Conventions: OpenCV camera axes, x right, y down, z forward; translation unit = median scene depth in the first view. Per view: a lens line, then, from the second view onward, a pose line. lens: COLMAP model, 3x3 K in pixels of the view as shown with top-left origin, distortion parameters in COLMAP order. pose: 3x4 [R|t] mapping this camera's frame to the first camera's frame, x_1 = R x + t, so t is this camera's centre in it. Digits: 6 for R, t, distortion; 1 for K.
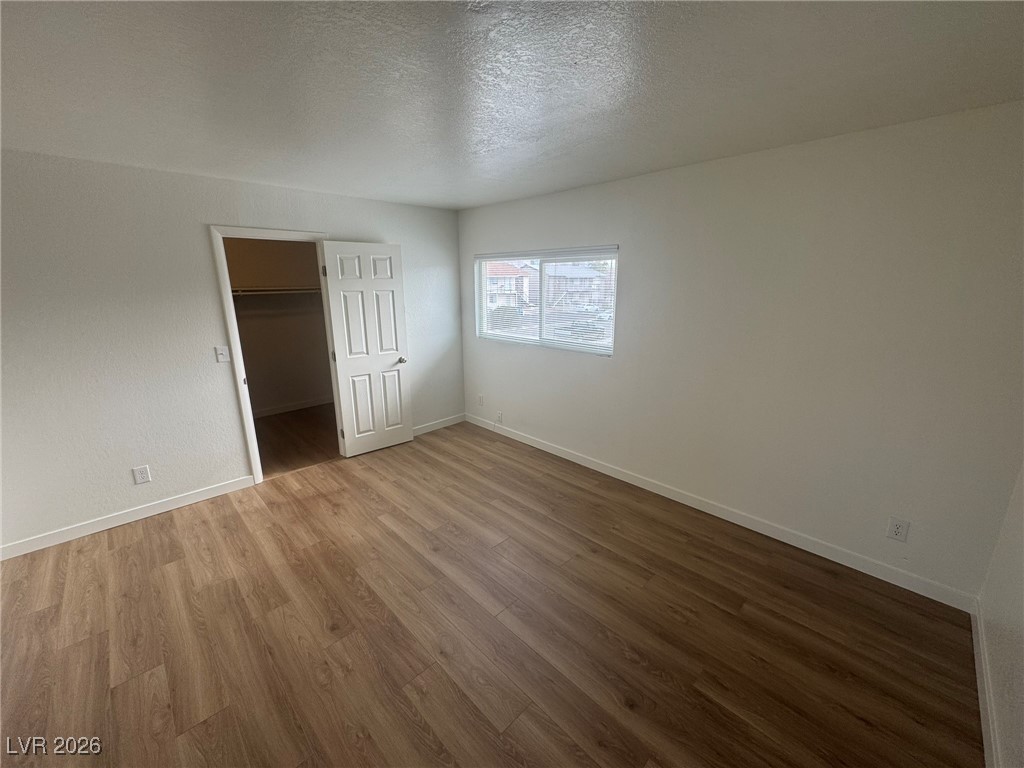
lens RADIAL K [[407.4, 0, 511.6], [0, 407.4, 380.3], [0, 0, 1]] dist [-0.002222, 0.000263]
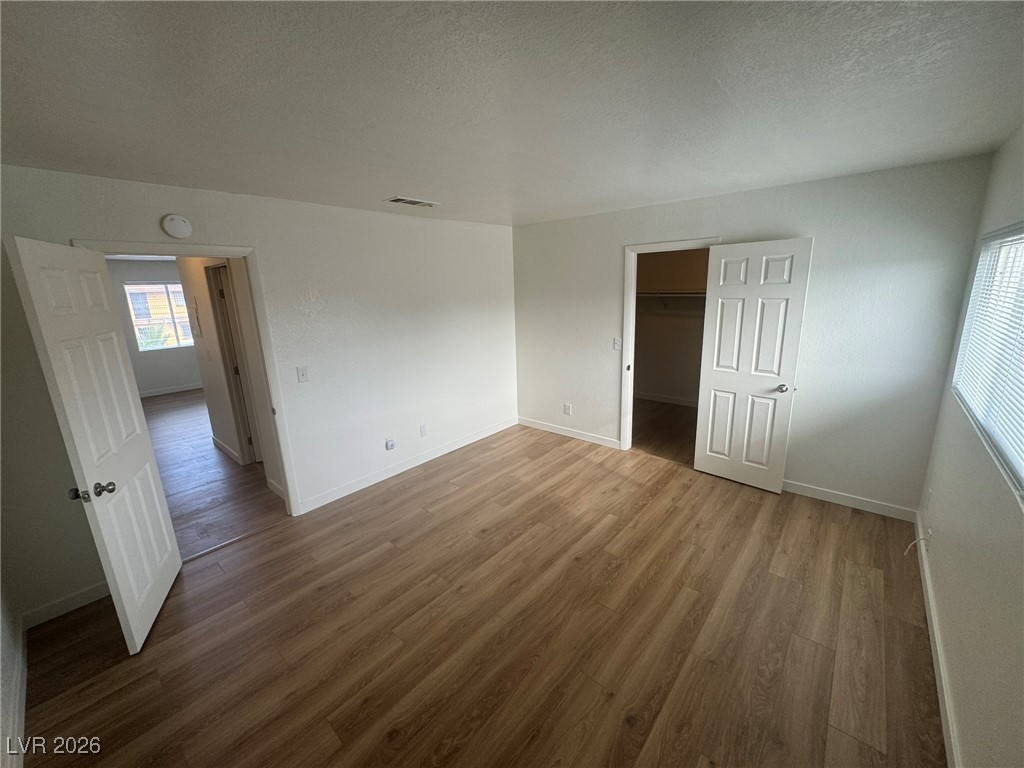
lens RADIAL K [[407.4, 0, 511.6], [0, 407.4, 380.3], [0, 0, 1]] dist [-0.002222, 0.000263]
pose [[0.080863, 0.230910, -0.969609, 0.562782], [-0.206394, 0.955589, 0.210358, -0.157144], [0.975122, 0.183111, 0.124930, 0.521051]]
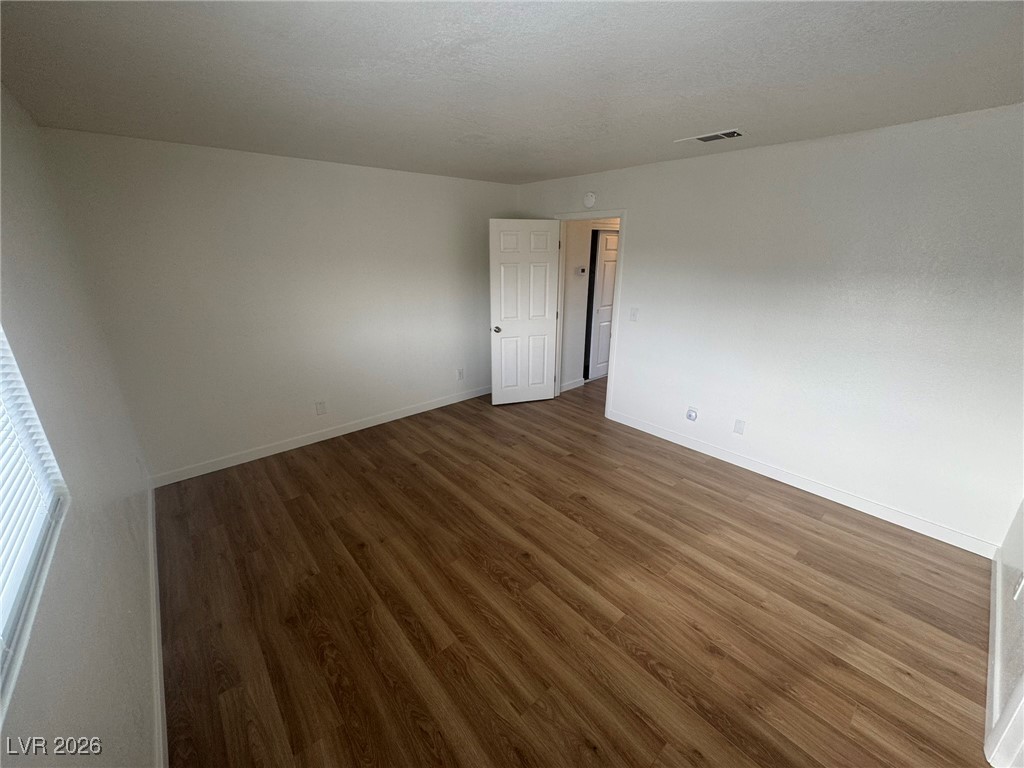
lens RADIAL K [[407.4, 0, 511.6], [0, 407.4, 380.3], [0, 0, 1]] dist [-0.002222, 0.000263]
pose [[-0.998144, -0.012728, 0.059560, -0.166351], [0.020819, 0.847704, 0.530061, -0.340117], [-0.057236, 0.530317, -0.845865, 1.297925]]
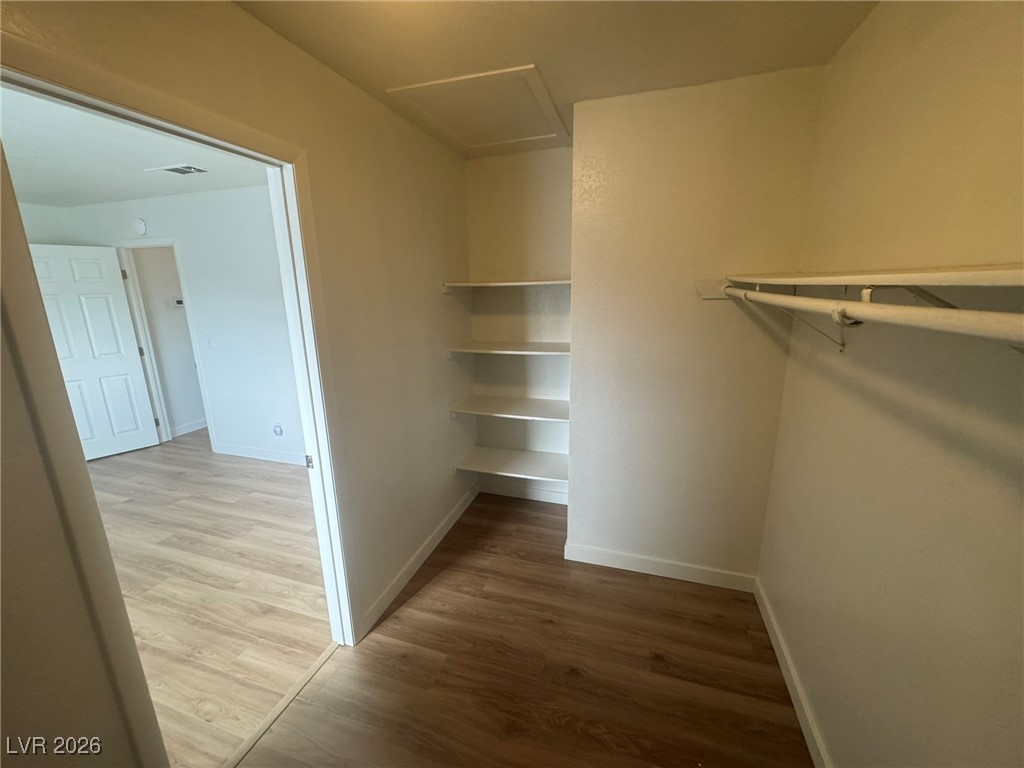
lens RADIAL K [[407.4, 0, 511.6], [0, 407.4, 380.3], [0, 0, 1]] dist [-0.002222, 0.000263]
pose [[-0.883164, 0.123960, -0.452388, -0.686849], [-0.094228, 0.897902, 0.429992, -0.351221], [0.459502, 0.422381, -0.781314, 1.538737]]
